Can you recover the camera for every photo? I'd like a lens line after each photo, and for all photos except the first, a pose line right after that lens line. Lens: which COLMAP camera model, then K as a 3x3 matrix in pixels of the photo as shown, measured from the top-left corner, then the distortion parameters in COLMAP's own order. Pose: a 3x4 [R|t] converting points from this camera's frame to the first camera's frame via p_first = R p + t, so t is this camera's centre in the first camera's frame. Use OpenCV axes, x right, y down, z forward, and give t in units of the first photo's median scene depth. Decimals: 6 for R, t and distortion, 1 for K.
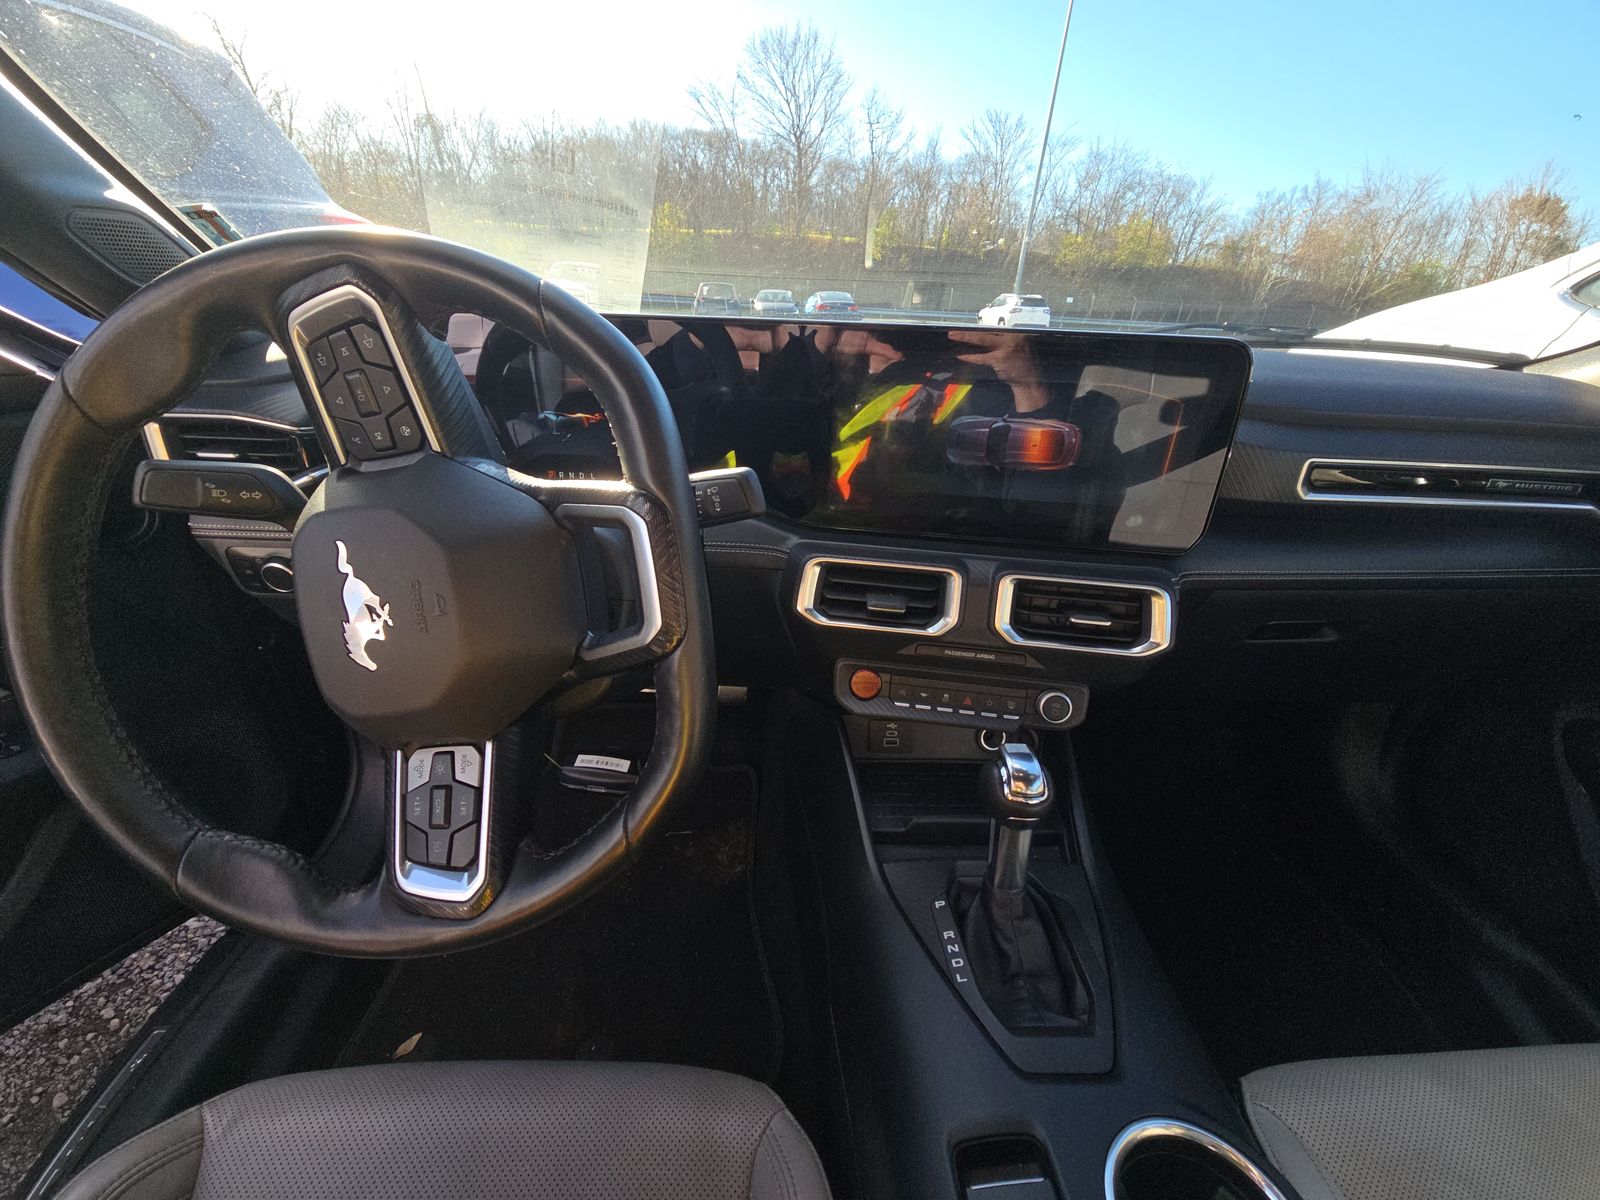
lens RADIAL K [[637.4, 0, 802.4], [0, 637.4, 605.4], [0, 0, 1]] dist [0.004818, -0.000547]
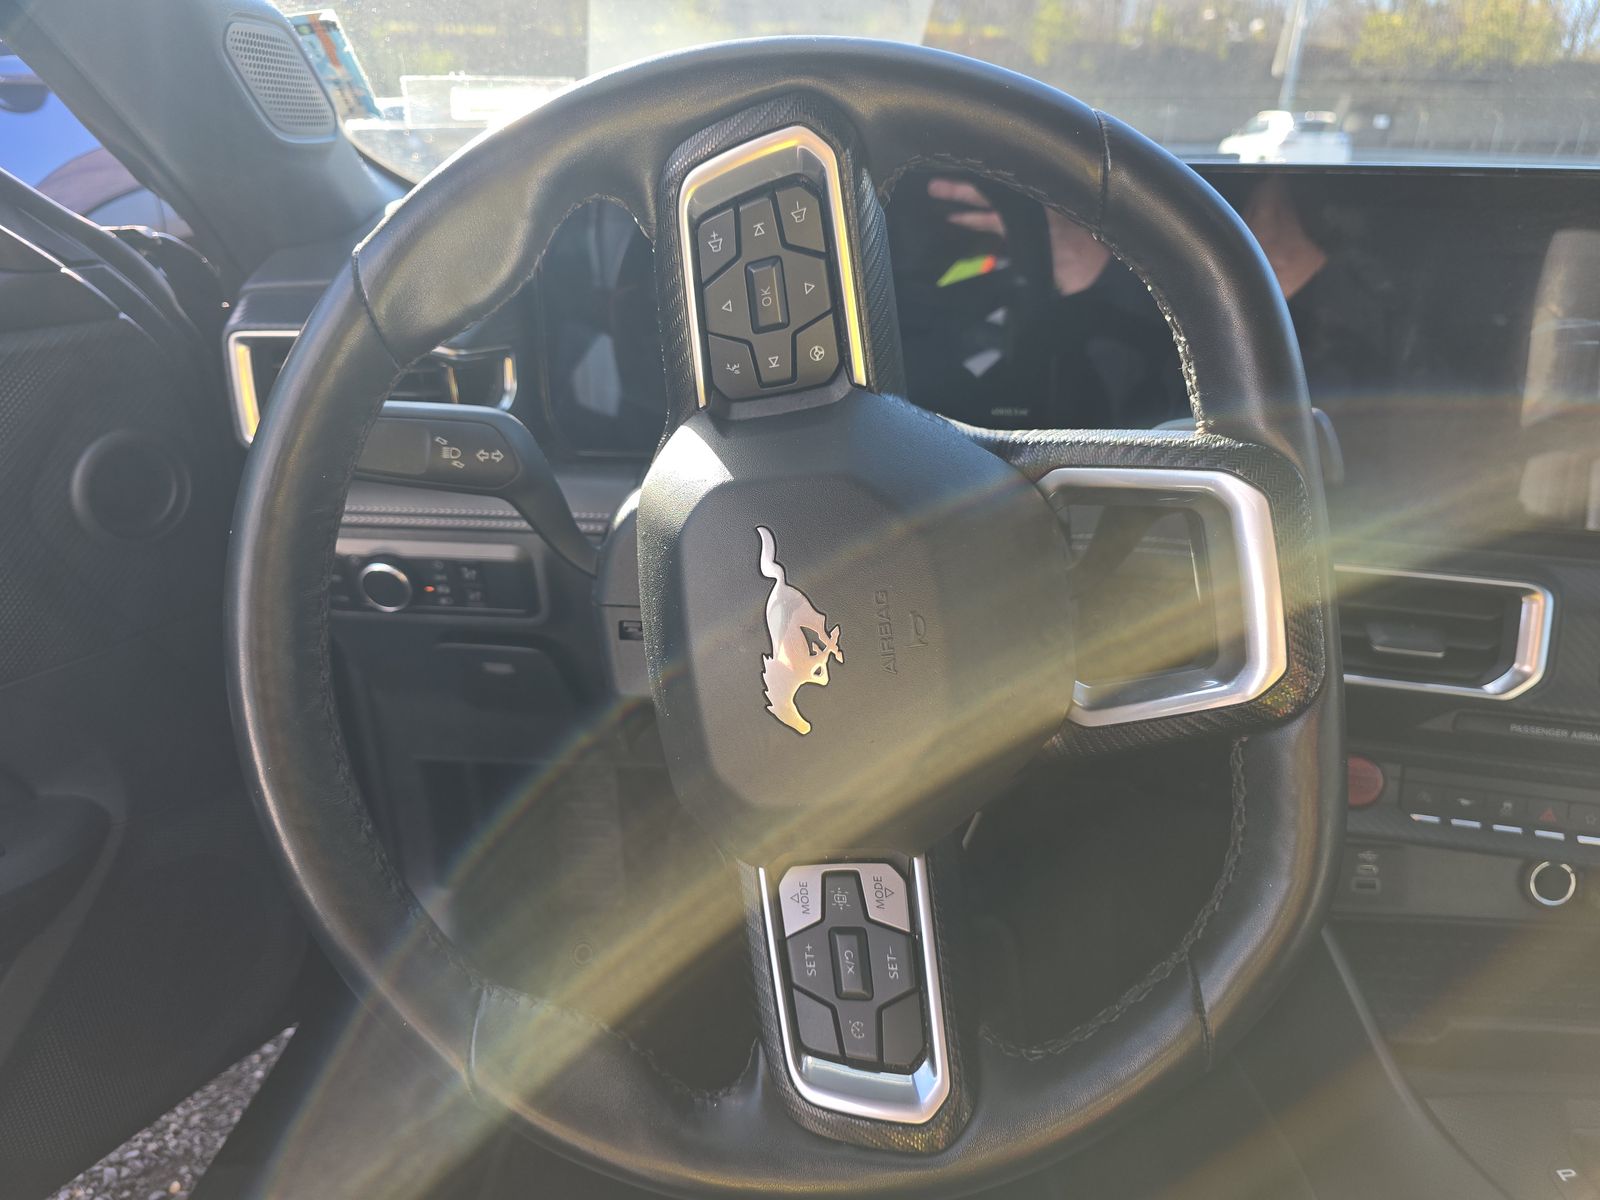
lens RADIAL K [[1080.5, 0, 811.1], [0, 1080.5, 592.3], [0, 0, 1]] dist [0.033640, -0.028156]
pose [[0.996558, 0.009543, -0.082353, -0.343266], [-0.013622, 0.998700, -0.049112, 0.008981], [0.081777, 0.050065, 0.995392, -0.031336]]
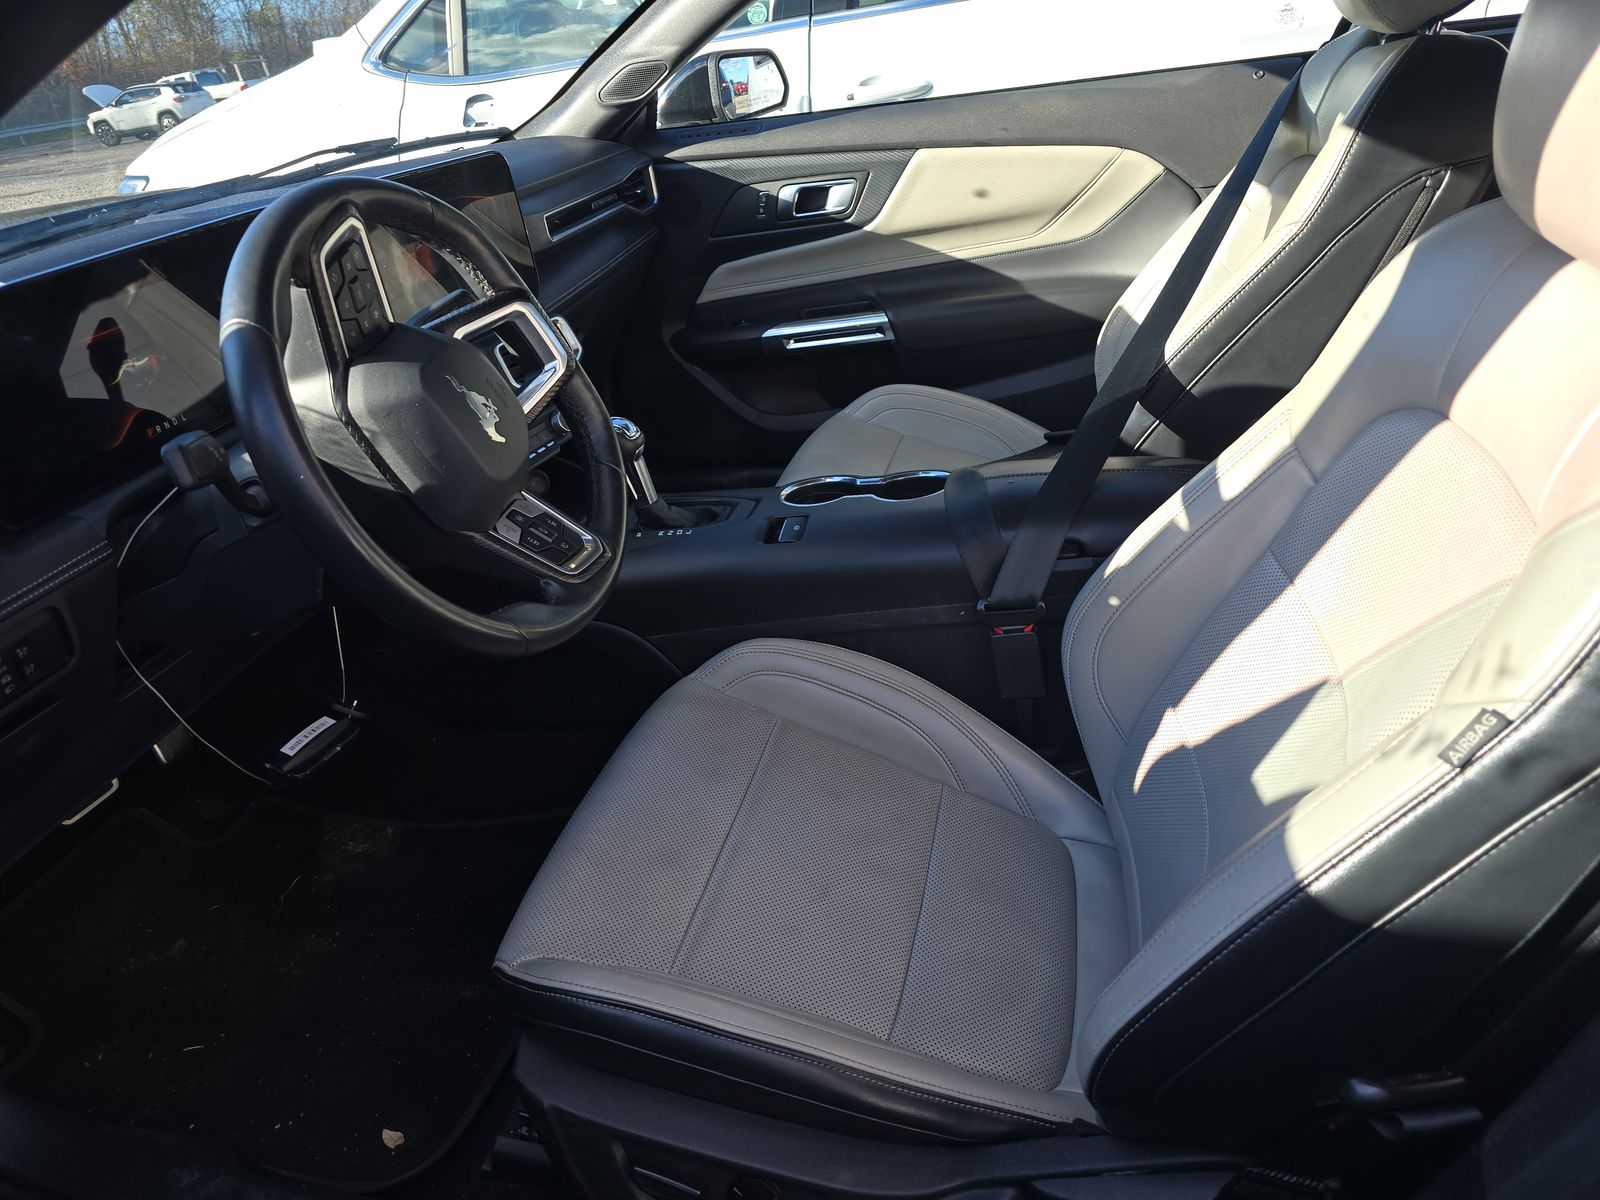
lens RADIAL K [[1080.5, 0, 806.4], [0, 1080.5, 611.6], [0, 0, 1]] dist [0.033640, -0.028156]
pose [[0.256060, -0.526337, 0.810804, -1.702829], [0.517070, 0.783263, 0.345163, -0.064068], [-0.816745, 0.330860, 0.472715, -0.436868]]
